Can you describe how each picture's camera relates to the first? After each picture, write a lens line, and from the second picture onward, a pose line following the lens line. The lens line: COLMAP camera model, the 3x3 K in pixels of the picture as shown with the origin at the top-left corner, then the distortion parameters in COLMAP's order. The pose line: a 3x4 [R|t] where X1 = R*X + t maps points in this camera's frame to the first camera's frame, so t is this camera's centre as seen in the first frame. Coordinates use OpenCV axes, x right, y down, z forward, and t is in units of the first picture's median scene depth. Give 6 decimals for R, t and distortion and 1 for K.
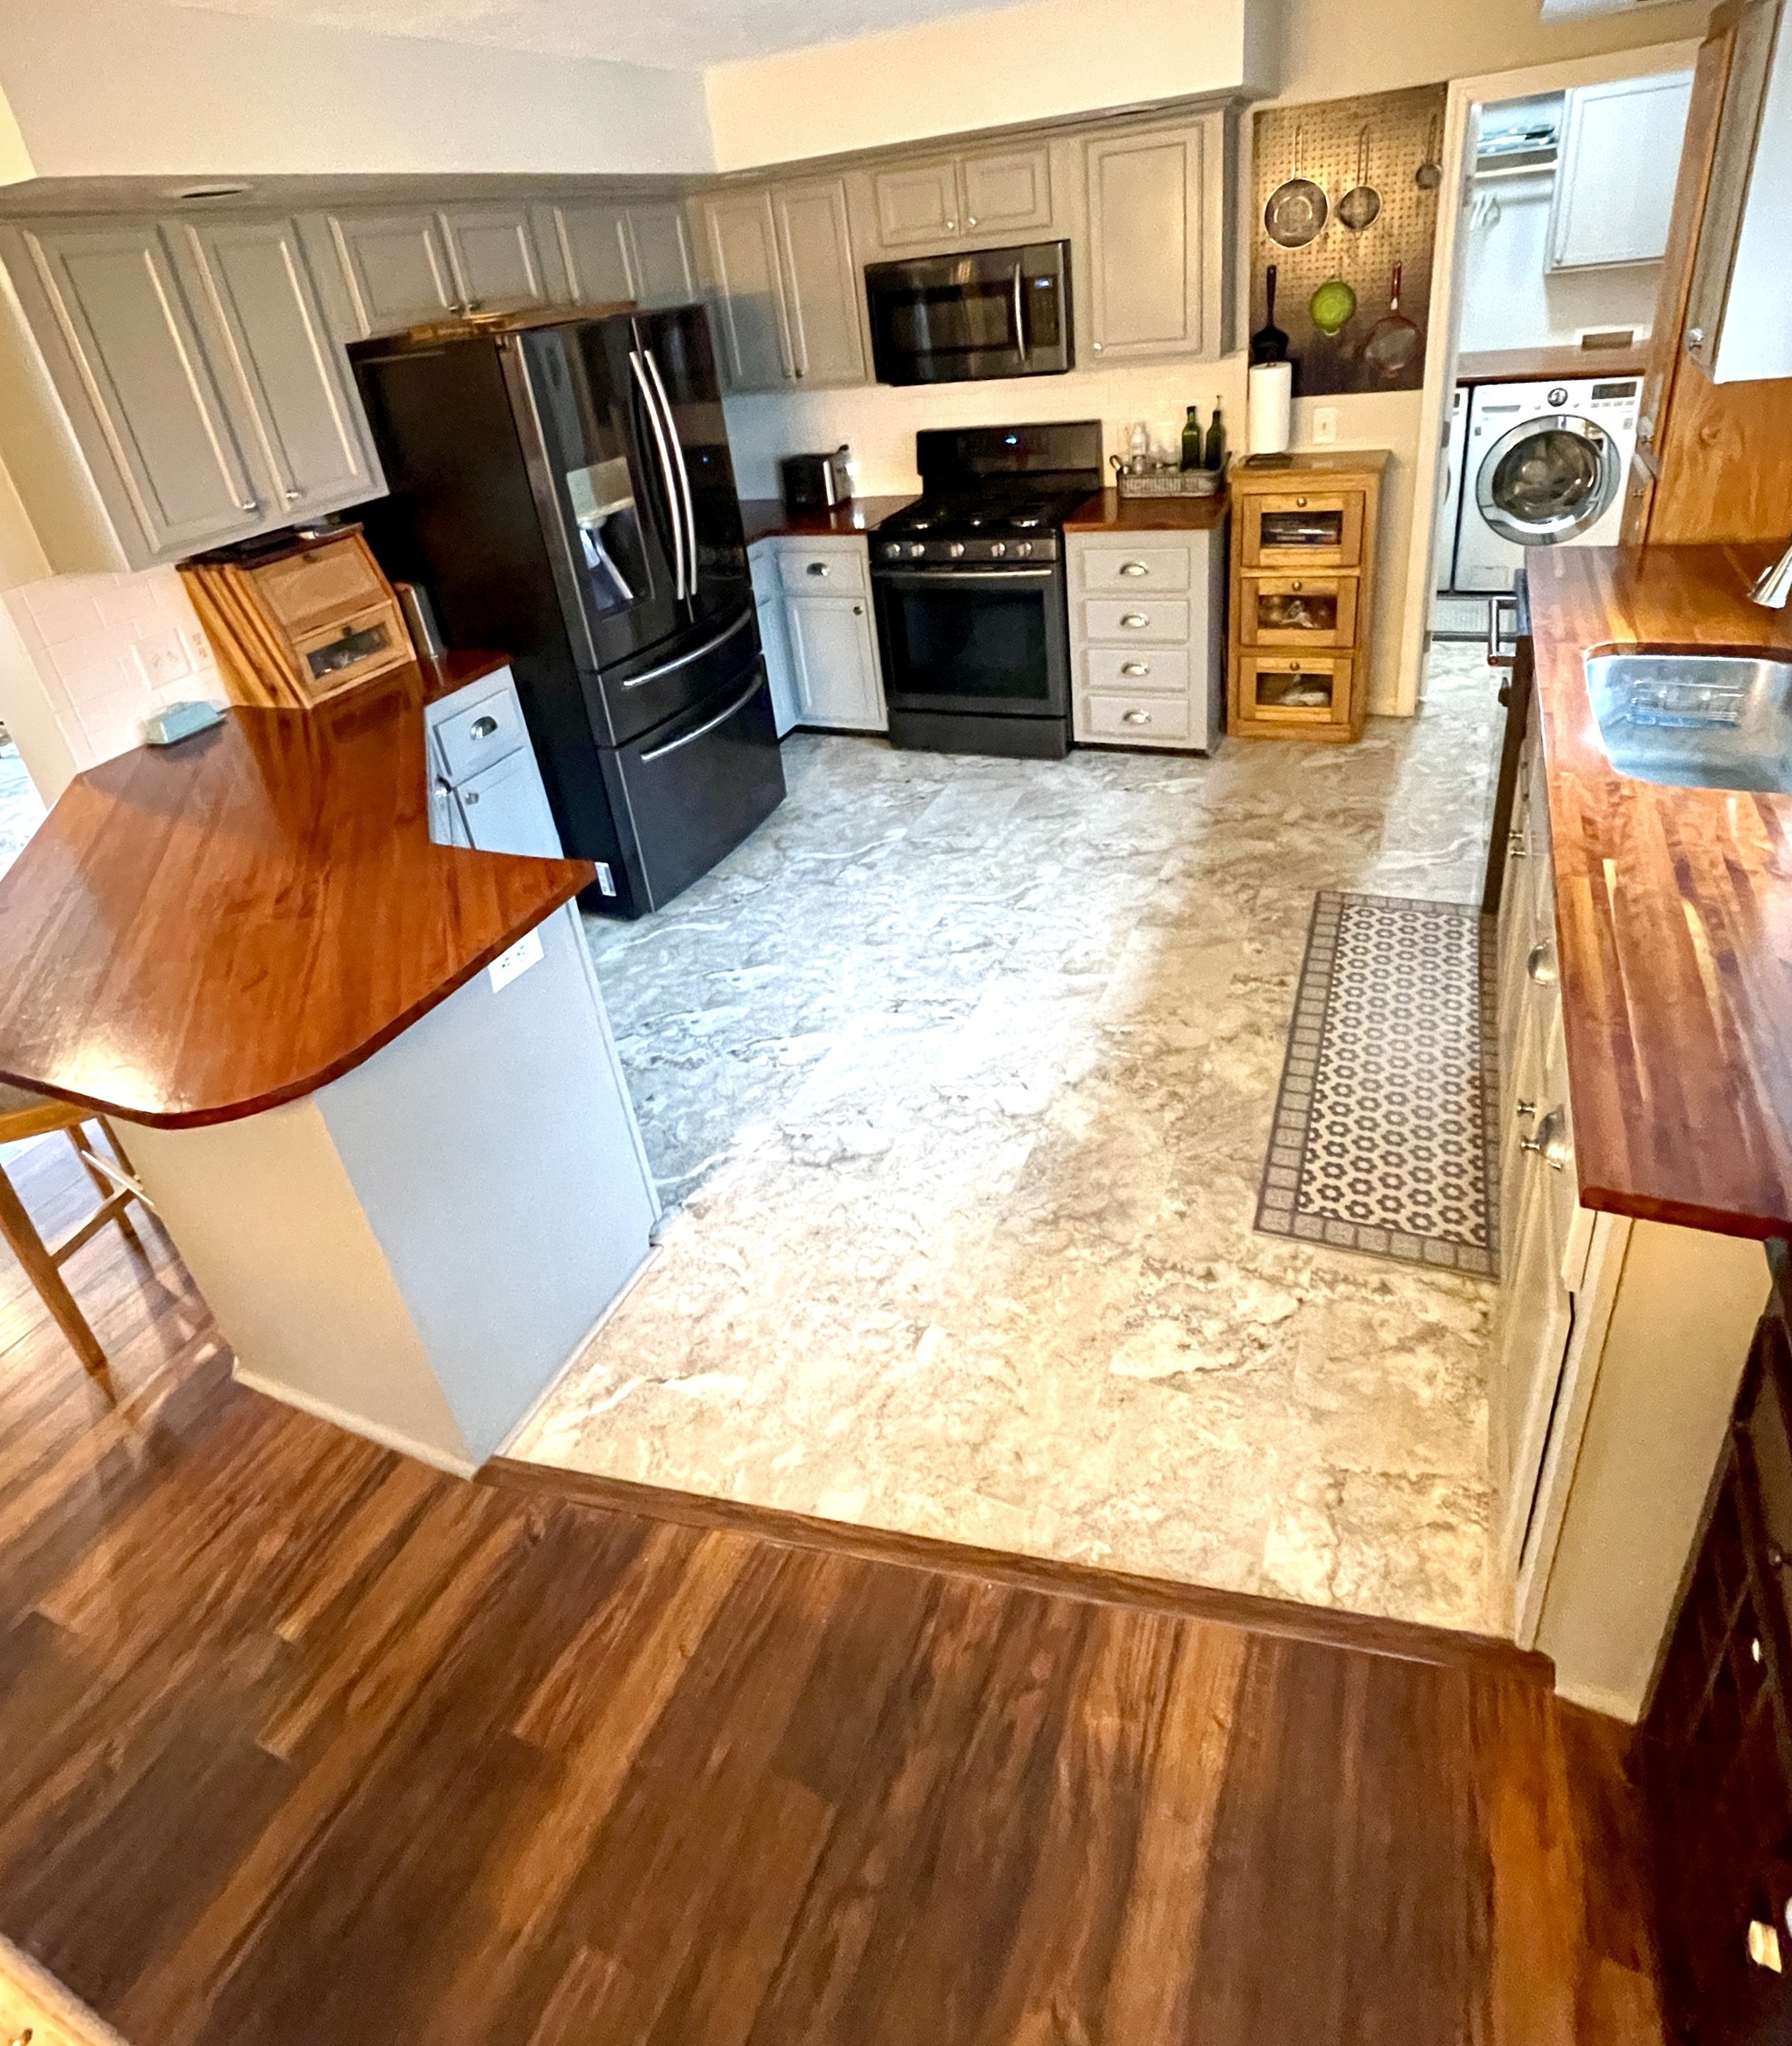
lens RADIAL K [[1171.7, 0, 893.0], [0, 1171.7, 840.6], [0, 0, 1]] dist [-0.005914, 0.005106]
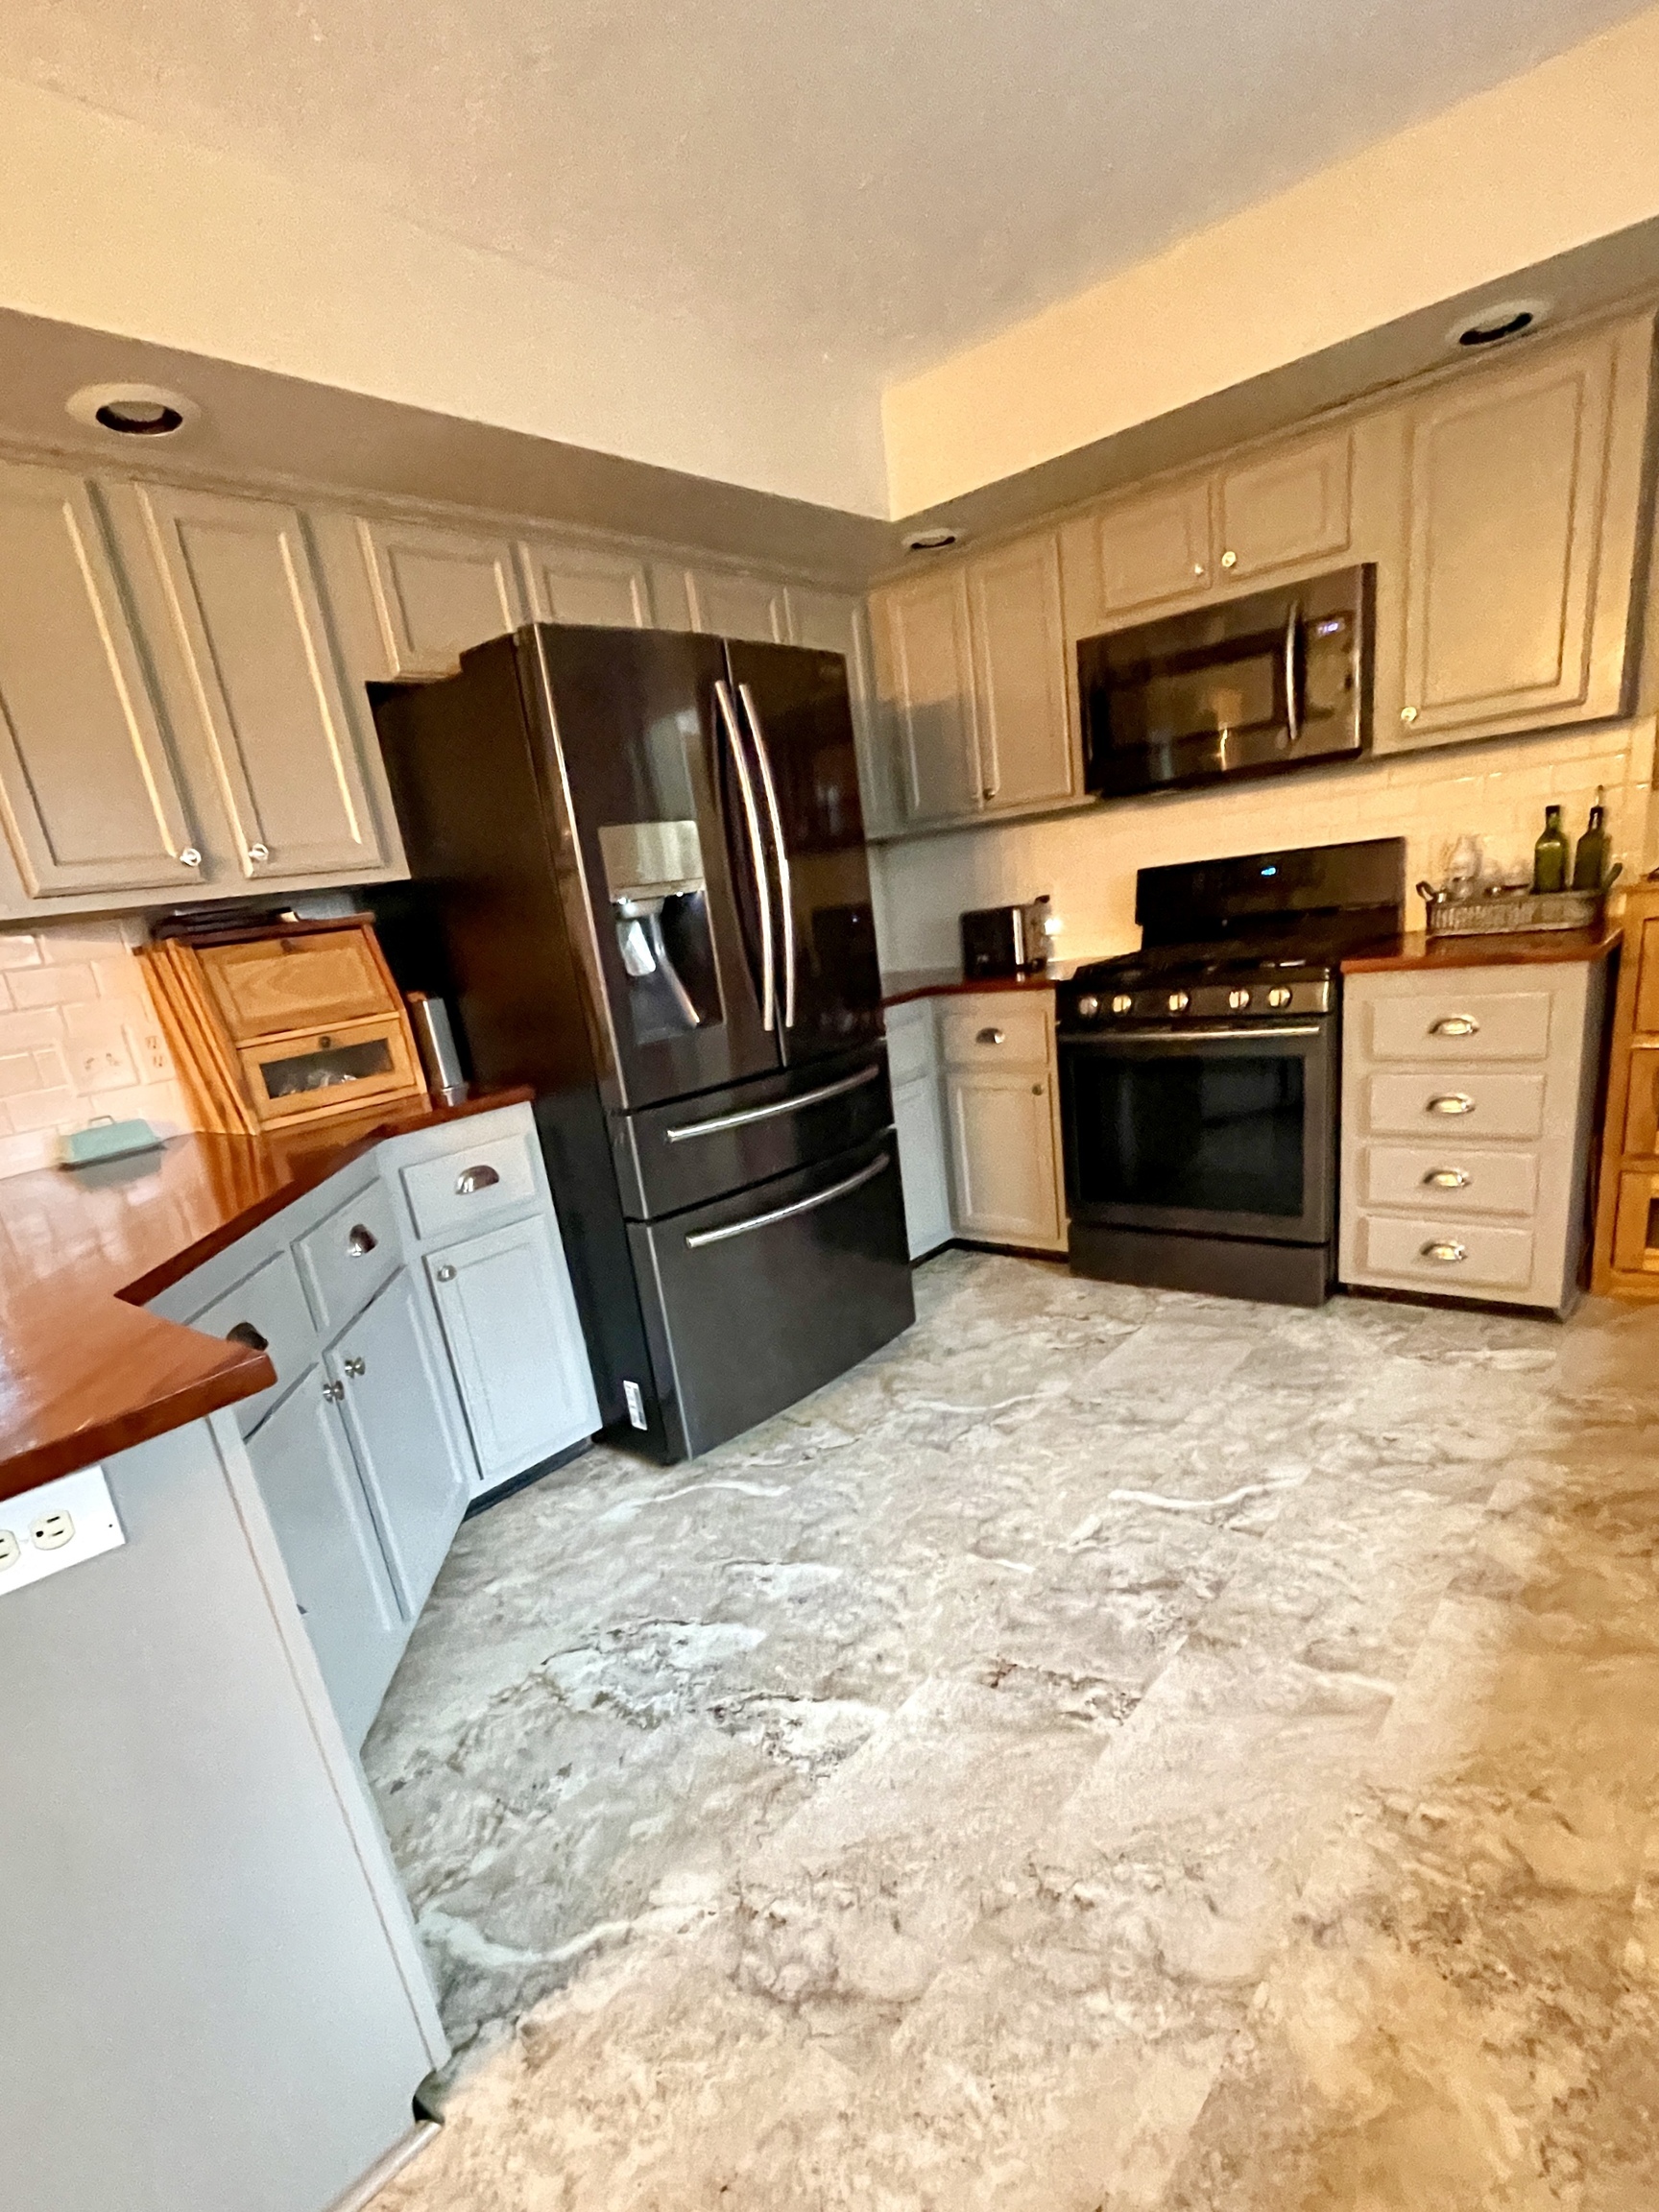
lens RADIAL K [[1116.0, 0, 815.6], [0, 1116.0, 1259.6], [0, 0, 1]] dist [-0.010025, 0.002432]
pose [[0.959966, 0.076030, -0.269602, 0.046925], [-0.106826, 0.989089, -0.101441, 0.001588], [0.258948, 0.126181, 0.957614, 0.386511]]
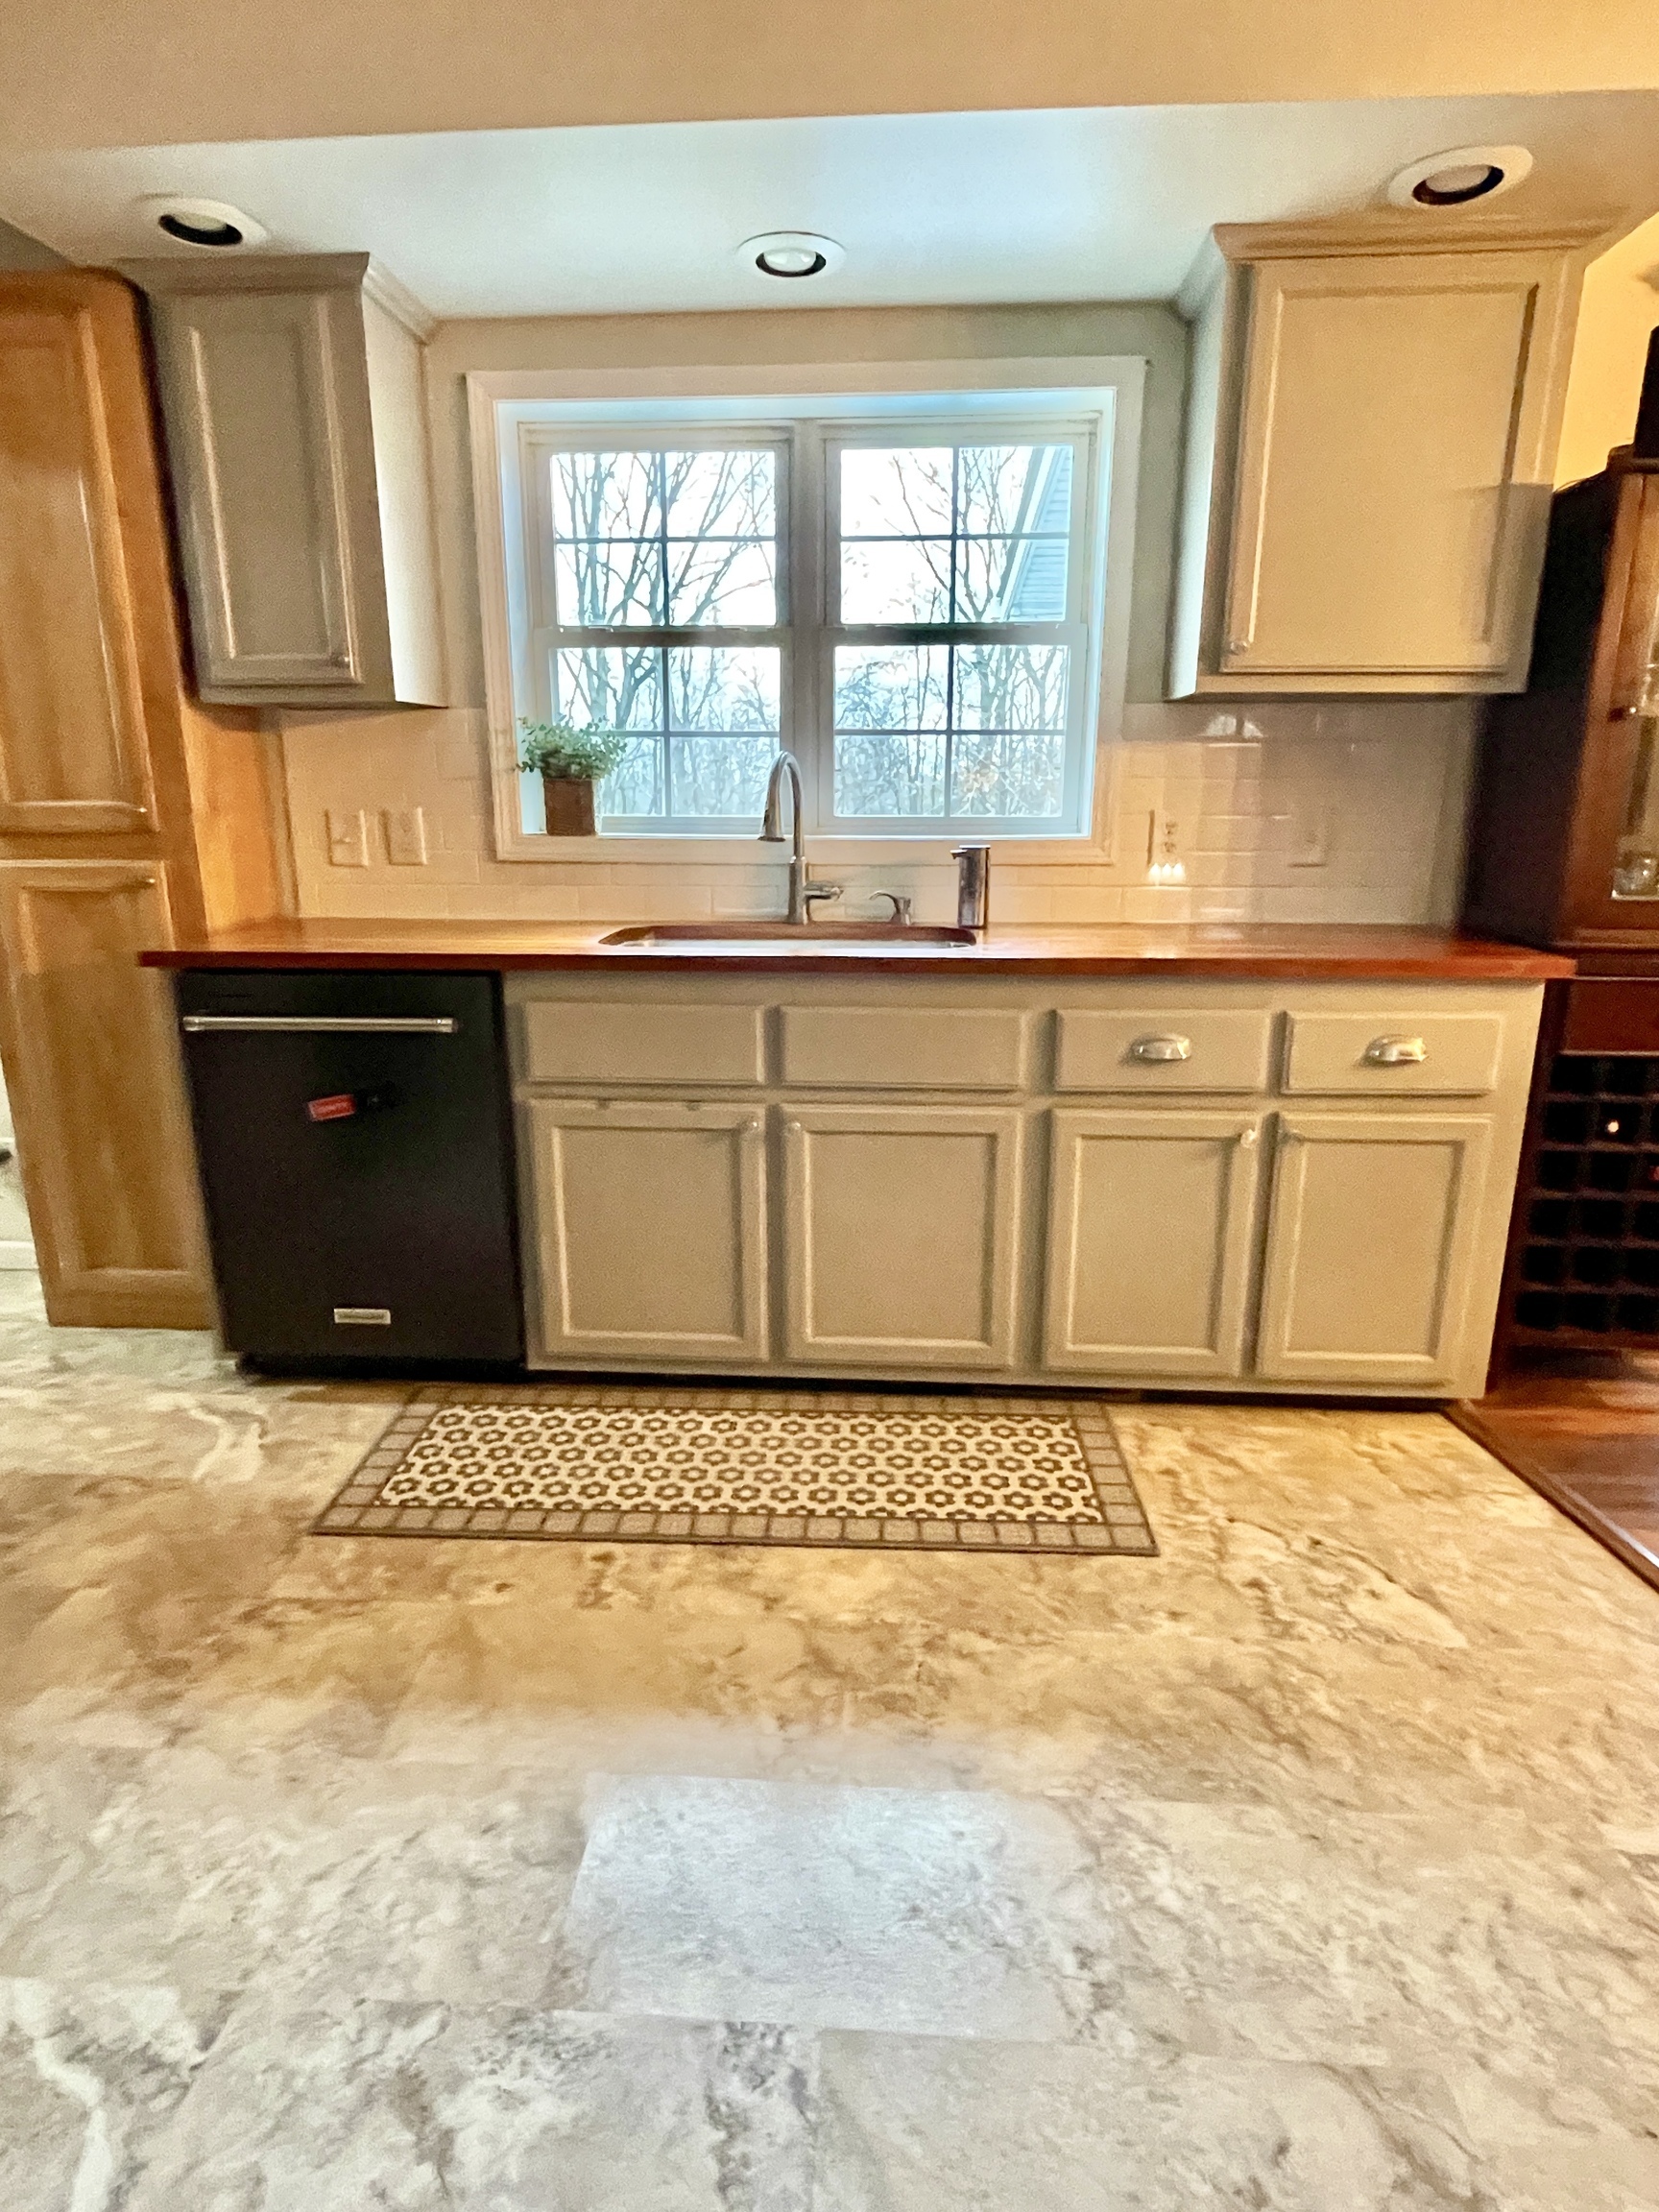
lens RADIAL K [[1223.6, 0, 816.0], [0, 1223.6, 1096.9], [0, 0, 1]] dist [-0.017970, 0.010771]
pose [[-0.344495, -0.118800, 0.931241, -0.241753], [0.461371, 0.842478, 0.278152, -0.185932], [-0.817594, 0.525469, -0.235418, 0.845752]]
